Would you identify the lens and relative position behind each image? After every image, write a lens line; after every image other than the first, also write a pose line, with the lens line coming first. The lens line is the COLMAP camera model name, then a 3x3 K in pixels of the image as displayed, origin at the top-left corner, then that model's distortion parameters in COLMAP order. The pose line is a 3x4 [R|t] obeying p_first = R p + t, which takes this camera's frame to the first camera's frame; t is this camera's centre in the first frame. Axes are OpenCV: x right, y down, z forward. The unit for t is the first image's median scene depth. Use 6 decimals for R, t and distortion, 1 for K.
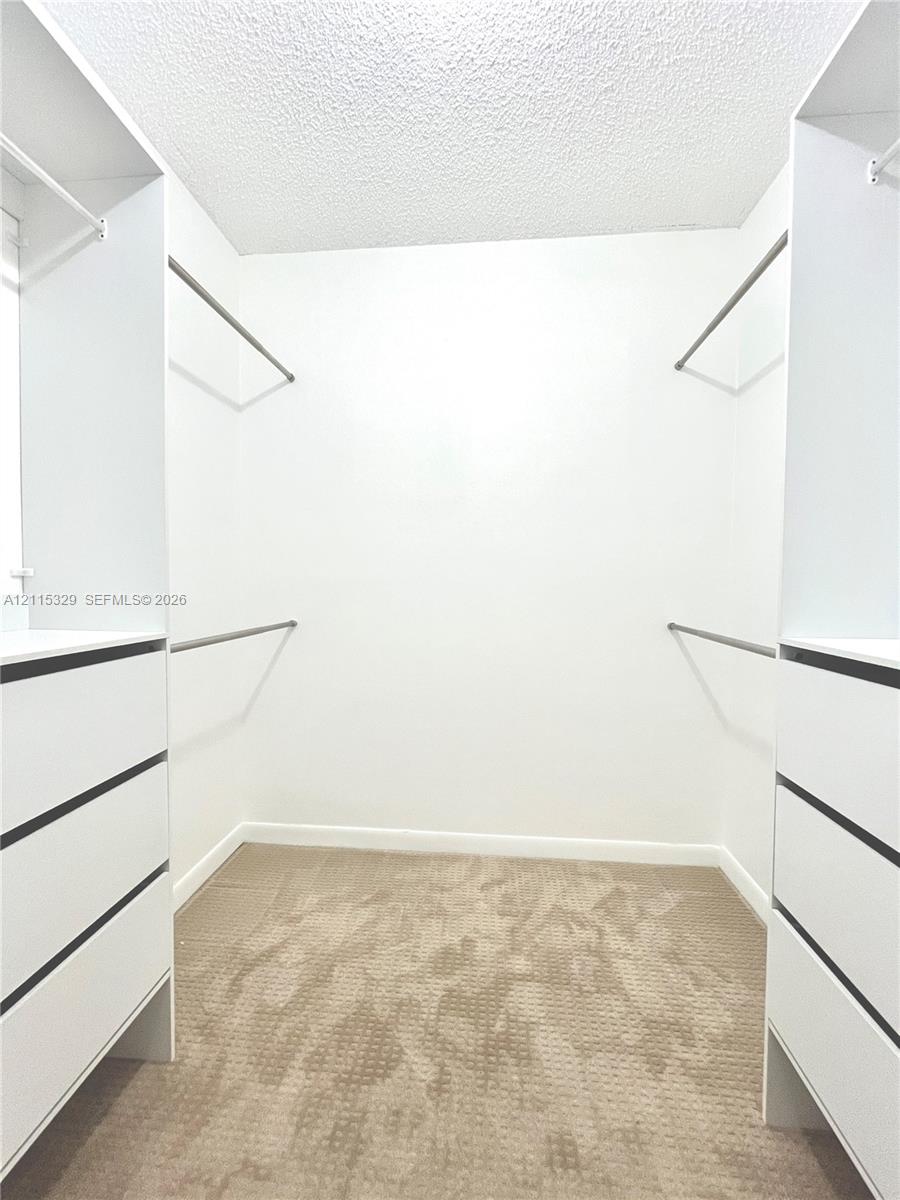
lens RADIAL K [[483.7, 0, 452.0], [0, 483.7, 595.5], [0, 0, 1]] dist [-0.002212, 0.000677]
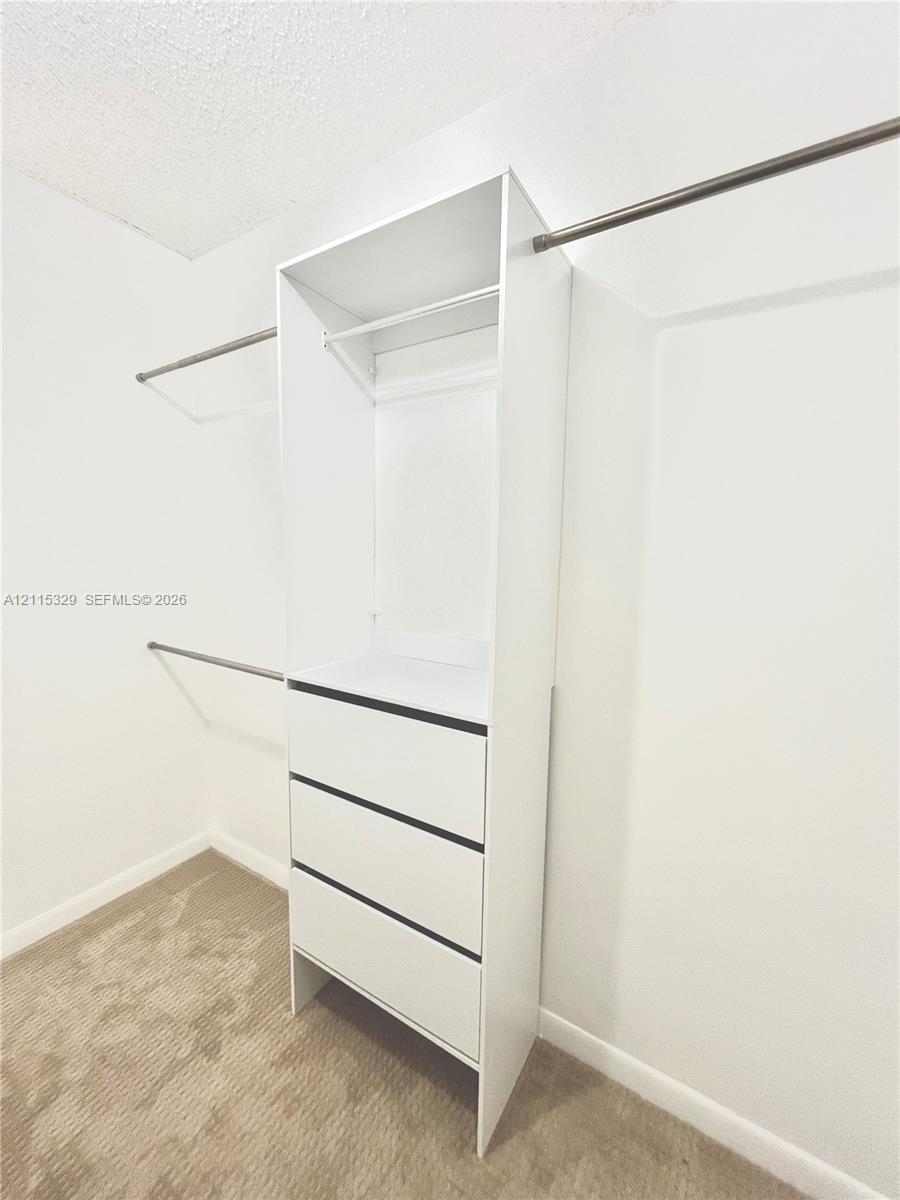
lens RADIAL K [[483.7, 0, 450.7], [0, 483.7, 598.8], [0, 0, 1]] dist [-0.002212, 0.000677]
pose [[0.458701, -0.096589, 0.883326, -0.223565], [0.016042, 0.994813, 0.100449, -0.202065], [-0.888446, -0.031906, 0.457871, -0.003118]]
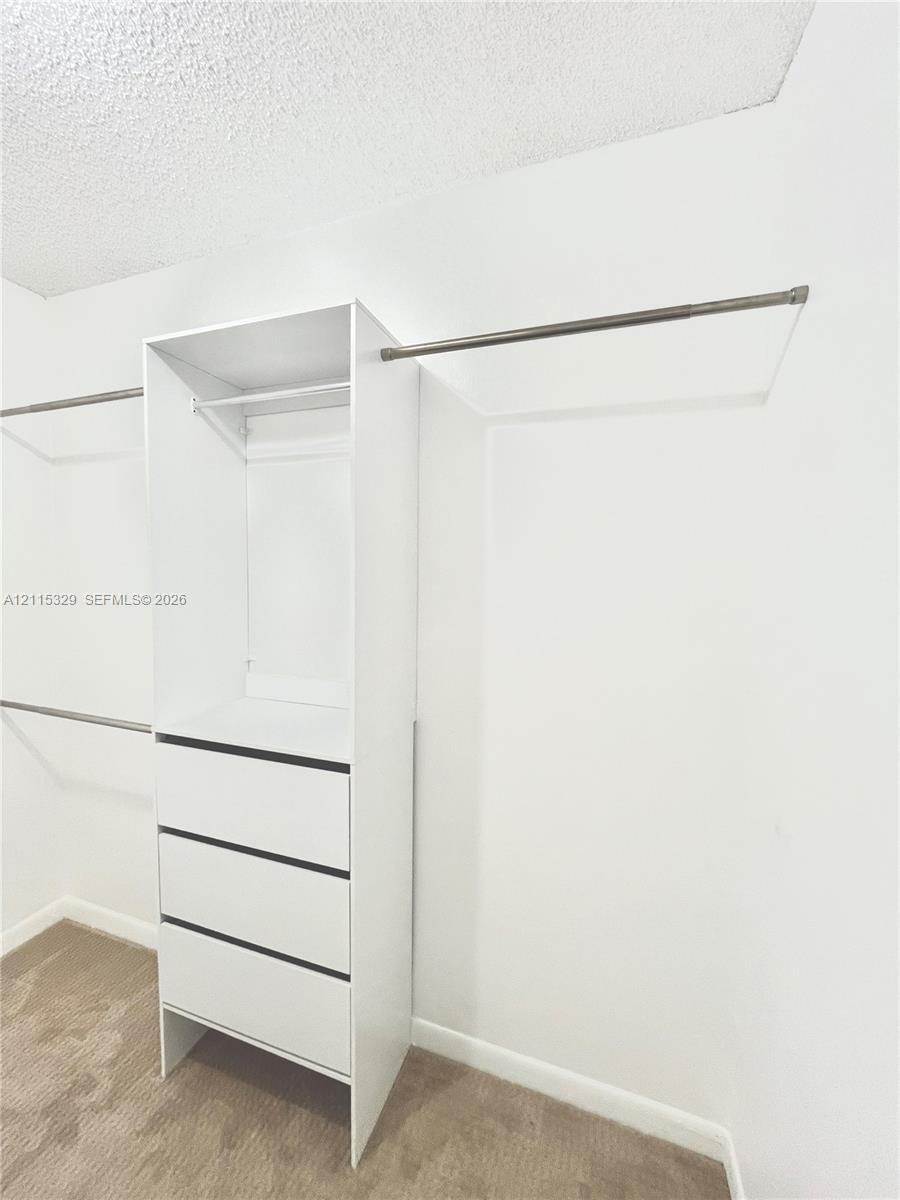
lens RADIAL K [[483.7, 0, 451.7], [0, 483.7, 598.1], [0, 0, 1]] dist [-0.002212, 0.000677]
pose [[0.252467, -0.062906, 0.965558, -0.323034], [0.020994, 0.998006, 0.059531, -0.276207], [-0.967378, 0.005241, 0.253284, -0.118777]]
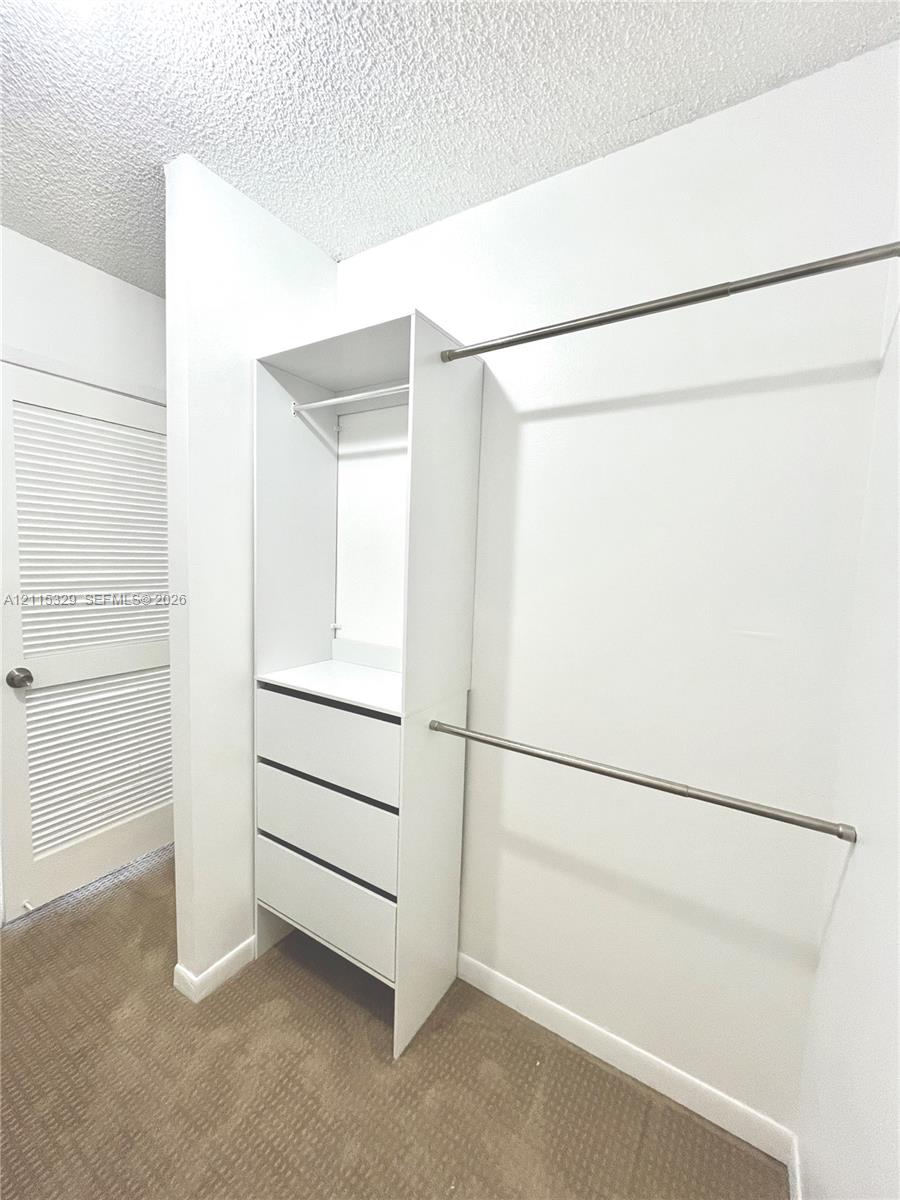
lens RADIAL K [[483.7, 0, 455.4], [0, 483.7, 601.2], [0, 0, 1]] dist [-0.002212, 0.000677]
pose [[0.459286, -0.075911, 0.885039, -0.375306], [-0.001597, 0.996270, 0.086280, -0.257578], [-0.888287, -0.041041, 0.457452, -0.285976]]
